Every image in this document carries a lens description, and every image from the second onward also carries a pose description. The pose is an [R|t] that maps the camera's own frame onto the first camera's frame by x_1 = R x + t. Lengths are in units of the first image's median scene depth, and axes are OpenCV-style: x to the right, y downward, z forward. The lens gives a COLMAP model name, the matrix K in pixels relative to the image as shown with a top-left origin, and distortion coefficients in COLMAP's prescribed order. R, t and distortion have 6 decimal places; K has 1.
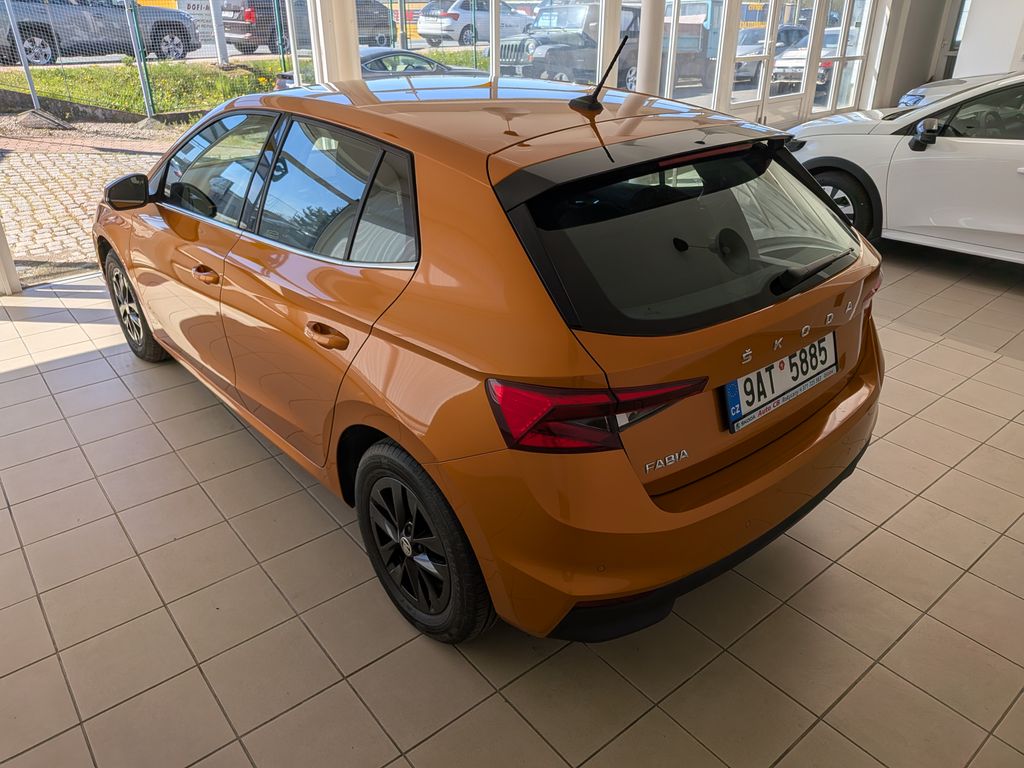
lens RADIAL K [[742.8, 0, 516.6], [0, 742.8, 382.2], [0, 0, 1]] dist [0.012556, -0.009385]
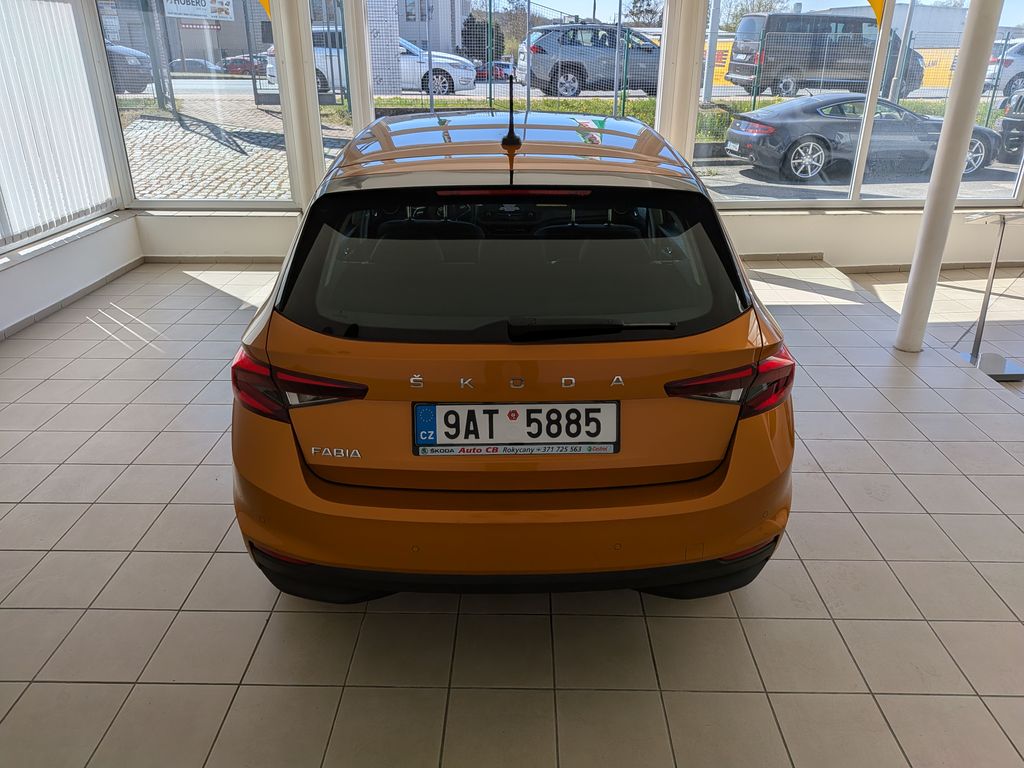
lens RADIAL K [[742.8, 0, 517.0], [0, 742.8, 393.8], [0, 0, 1]] dist [0.012556, -0.009385]
pose [[0.769378, 0.273373, -0.577343, 0.890189], [-0.293378, 0.954062, 0.060789, -0.106649], [0.567439, 0.122610, 0.814236, 0.215899]]
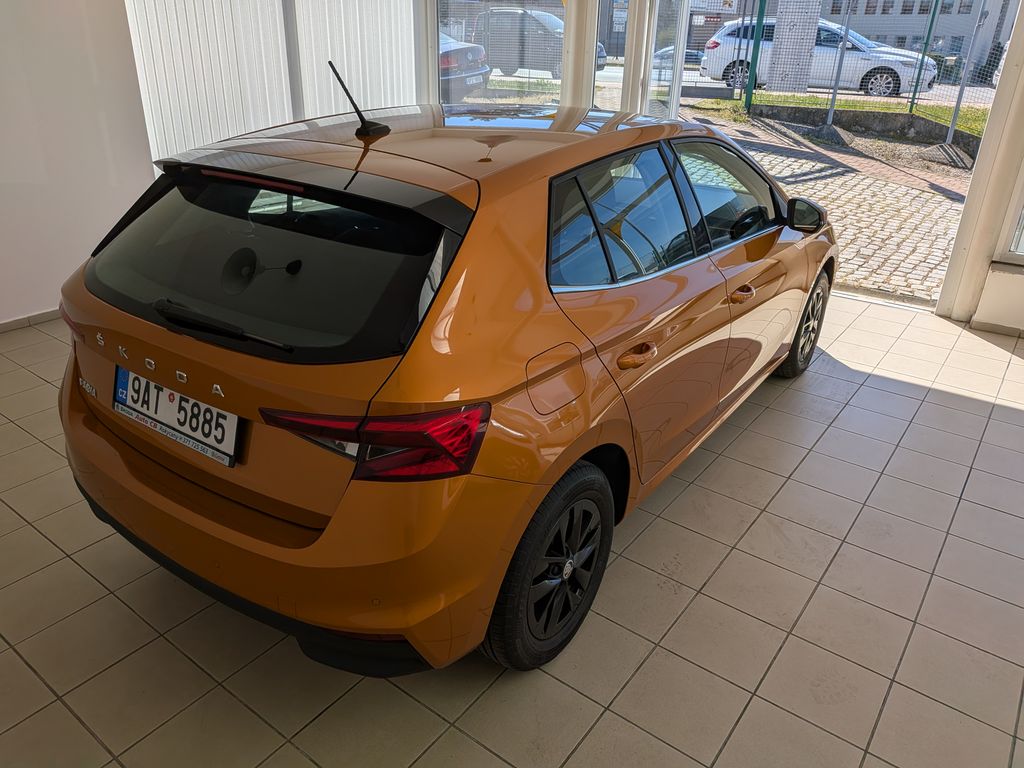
lens RADIAL K [[742.8, 0, 511.9], [0, 742.8, 375.9], [0, 0, 1]] dist [0.012556, -0.009385]
pose [[0.244497, 0.410226, -0.878599, 1.271116], [-0.457417, 0.847740, 0.268527, -0.494777], [0.854980, 0.336232, 0.394914, 0.969839]]
